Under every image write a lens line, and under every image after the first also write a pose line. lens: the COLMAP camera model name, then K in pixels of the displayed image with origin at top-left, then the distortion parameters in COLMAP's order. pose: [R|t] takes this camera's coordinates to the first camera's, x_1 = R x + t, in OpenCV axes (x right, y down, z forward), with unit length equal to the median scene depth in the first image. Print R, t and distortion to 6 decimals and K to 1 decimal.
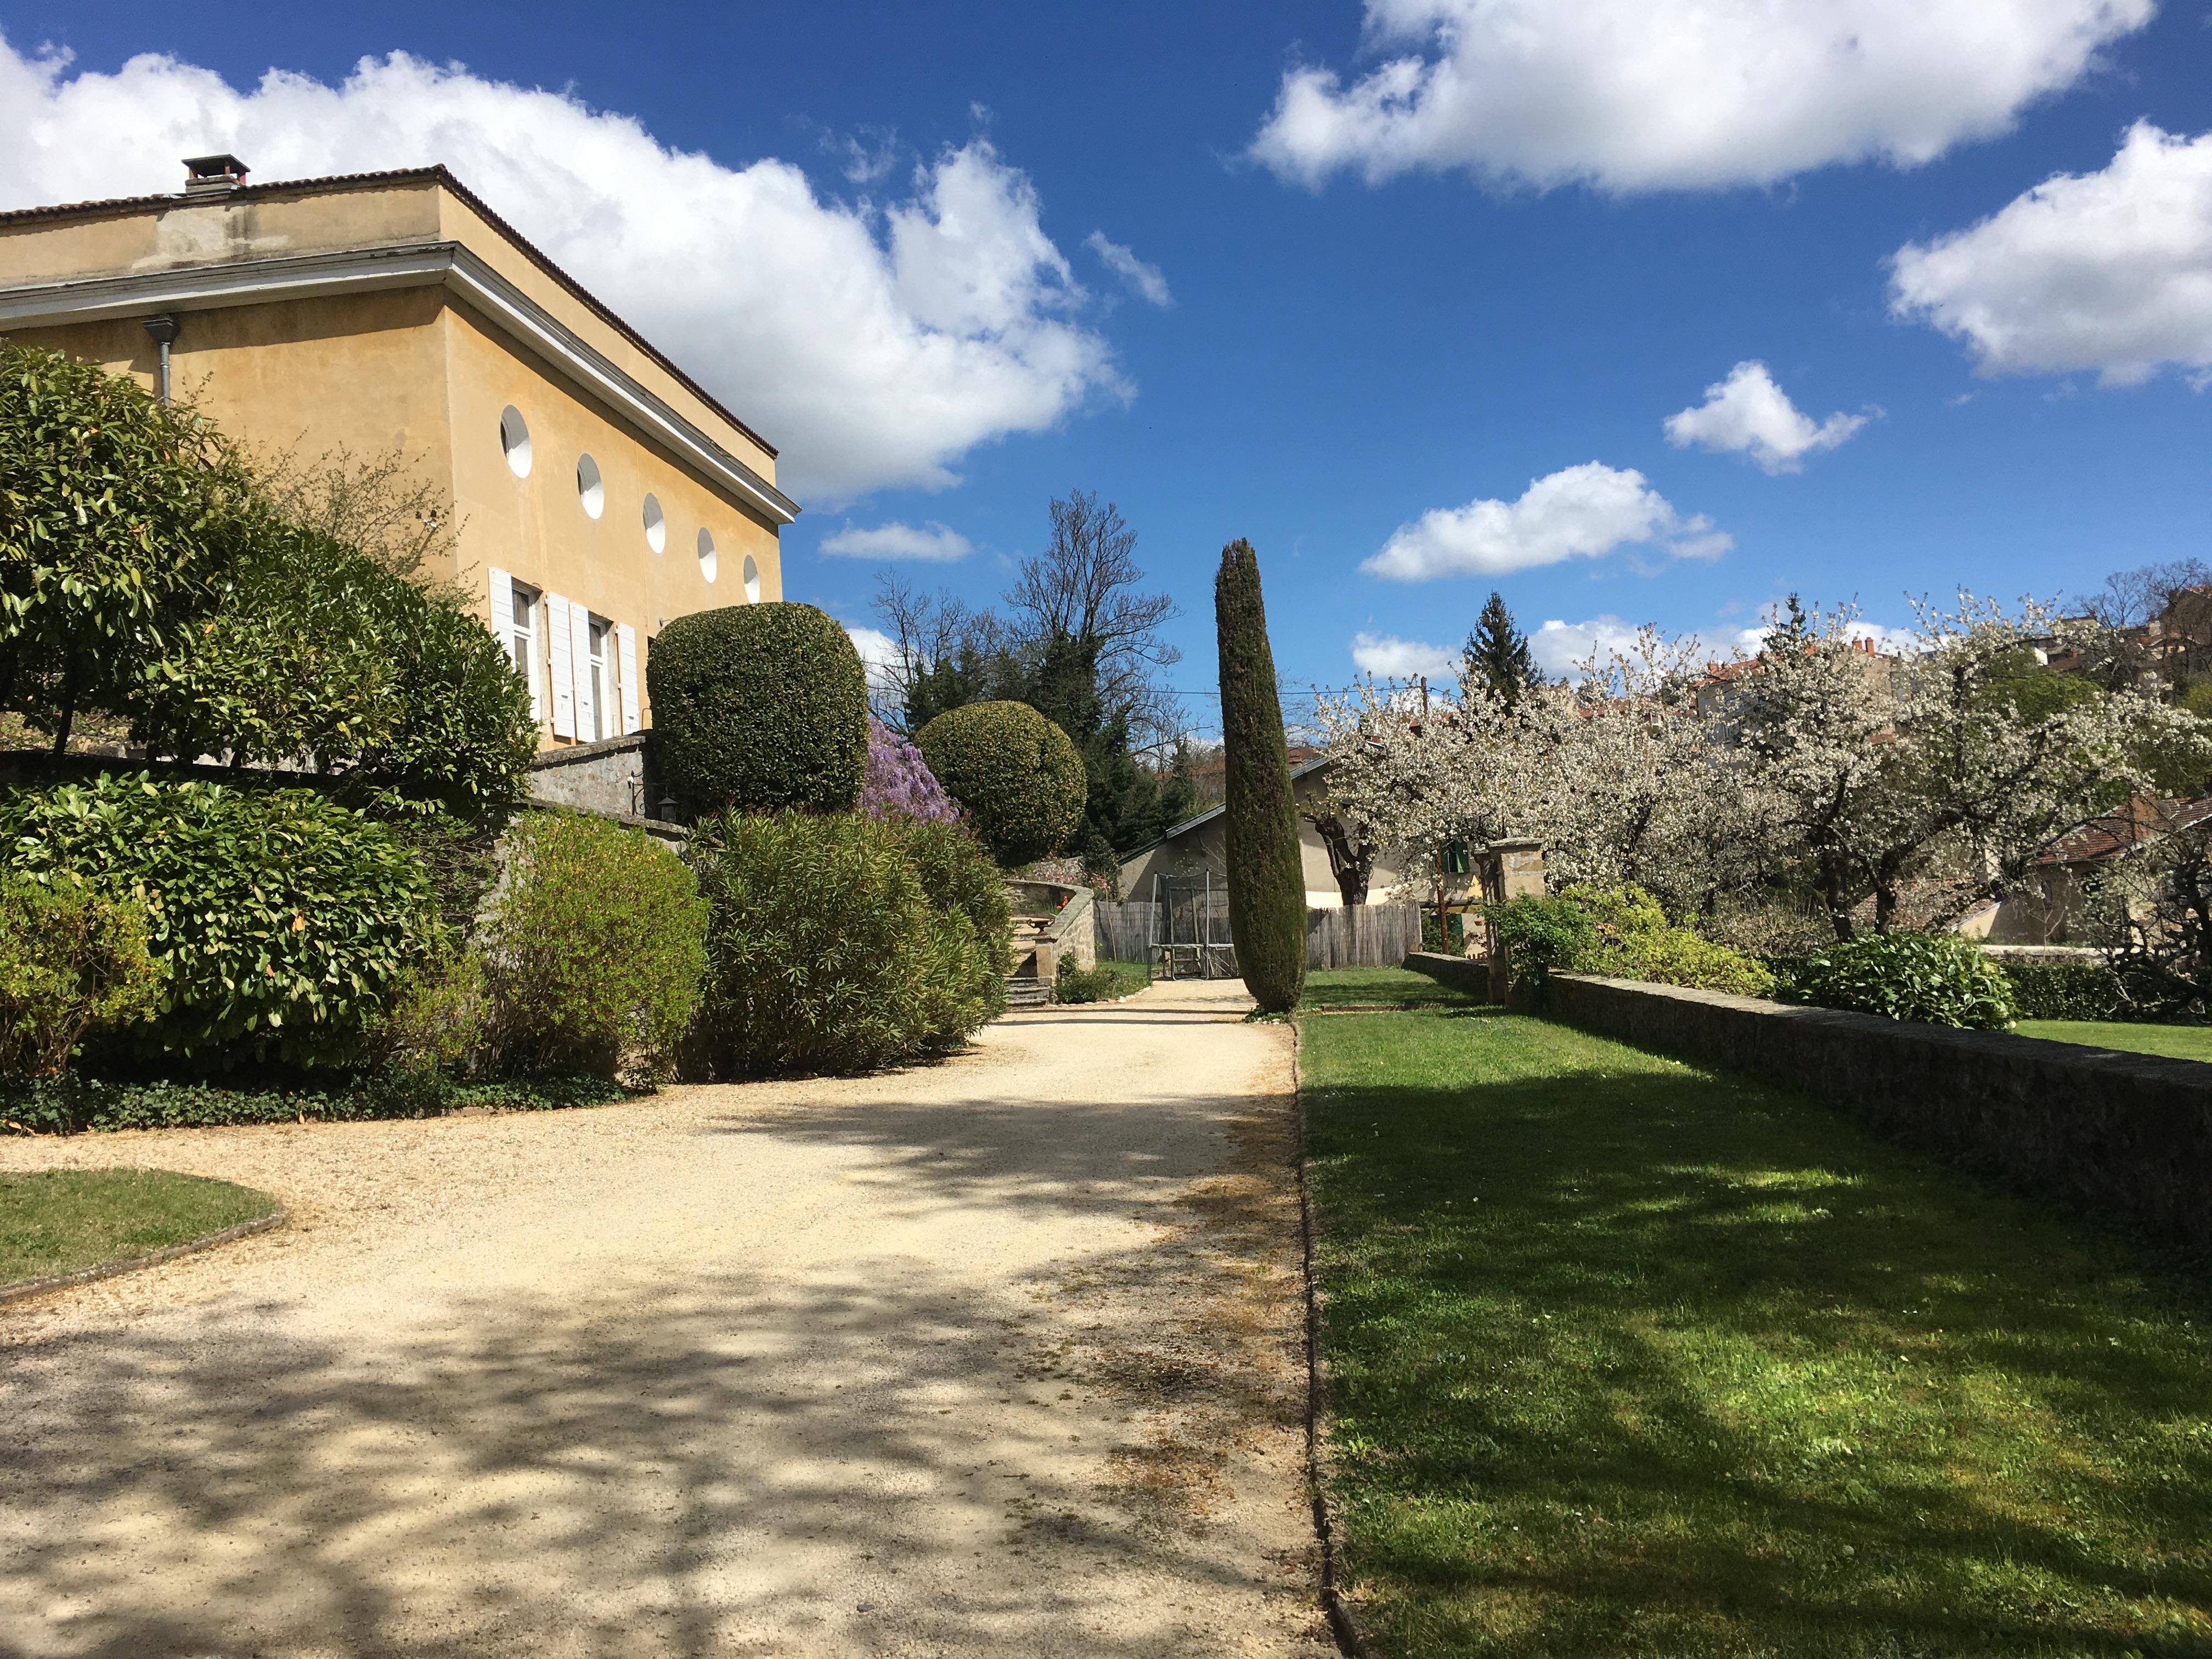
lens RADIAL K [[1885.6, 0, 1105.7], [0, 1885.6, 831.0], [0, 0, 1]] dist [0.003236, -0.001887]
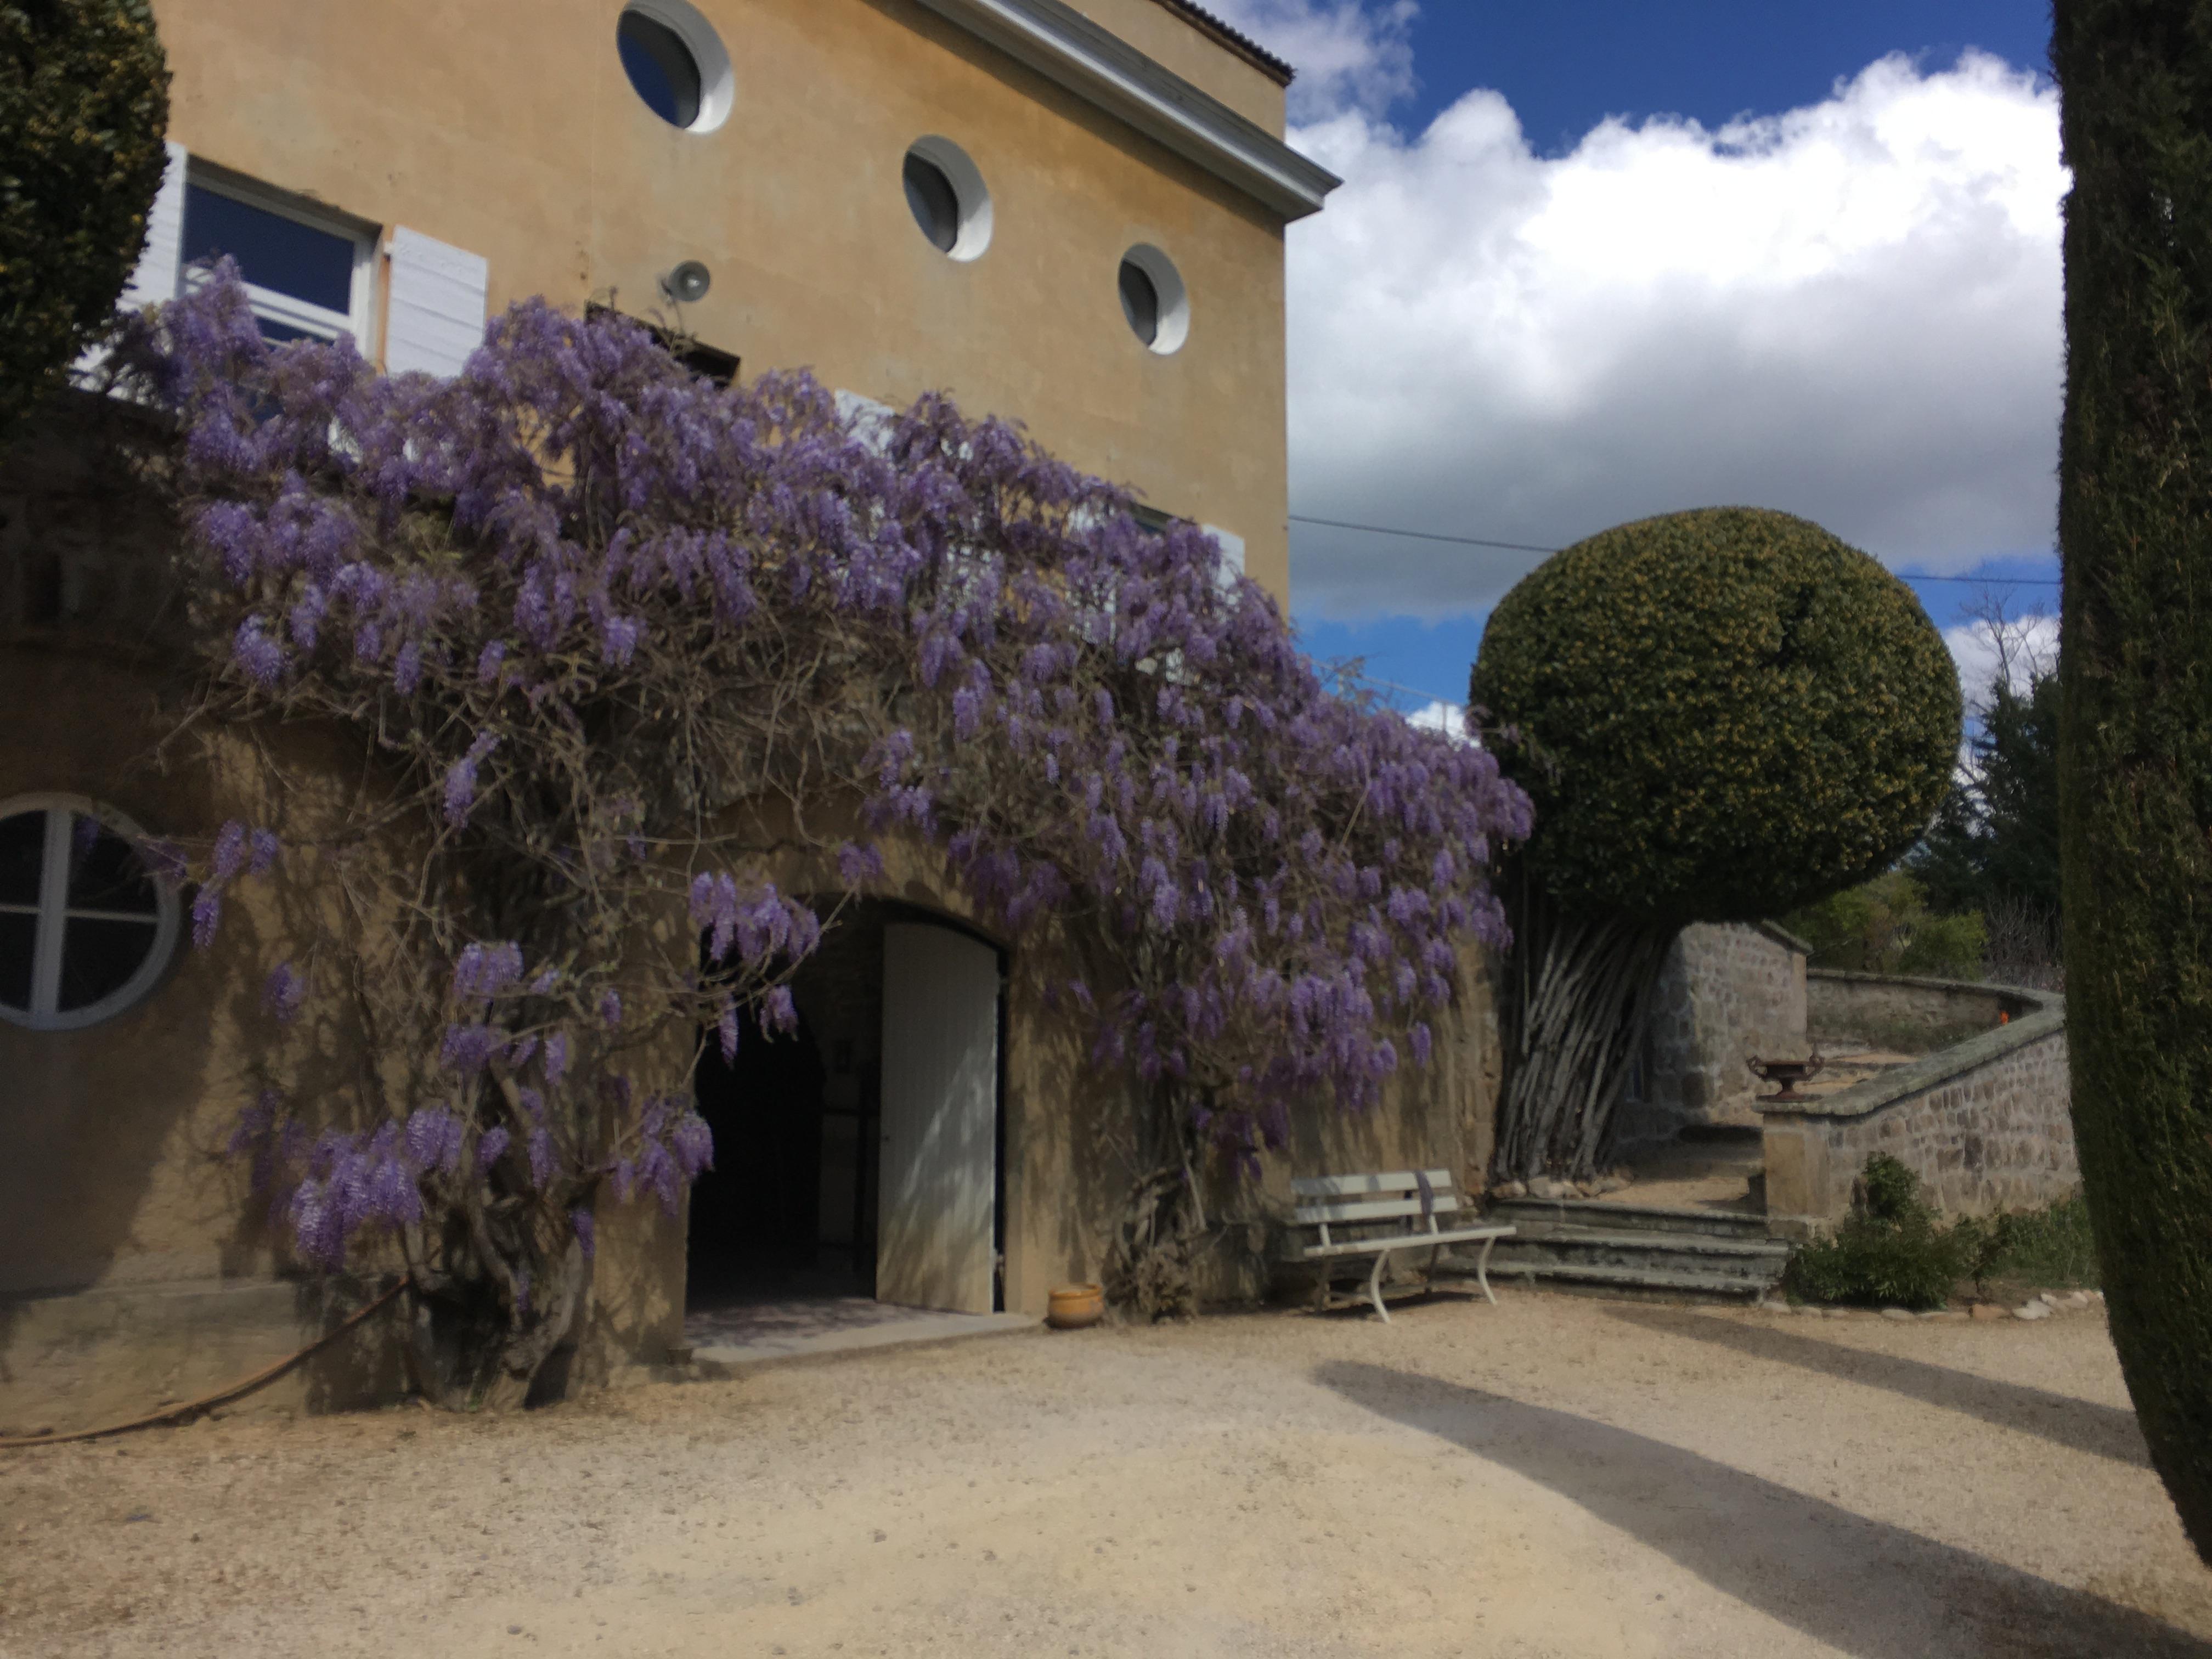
lens RADIAL K [[1885.6, 0, 1107.0], [0, 1885.6, 830.9], [0, 0, 1]] dist [0.003236, -0.001887]
pose [[0.819041, -0.010200, -0.573644, 0.070848], [-0.023493, 0.998407, -0.051295, 0.024442], [0.573253, 0.055489, 0.817497, 0.619812]]
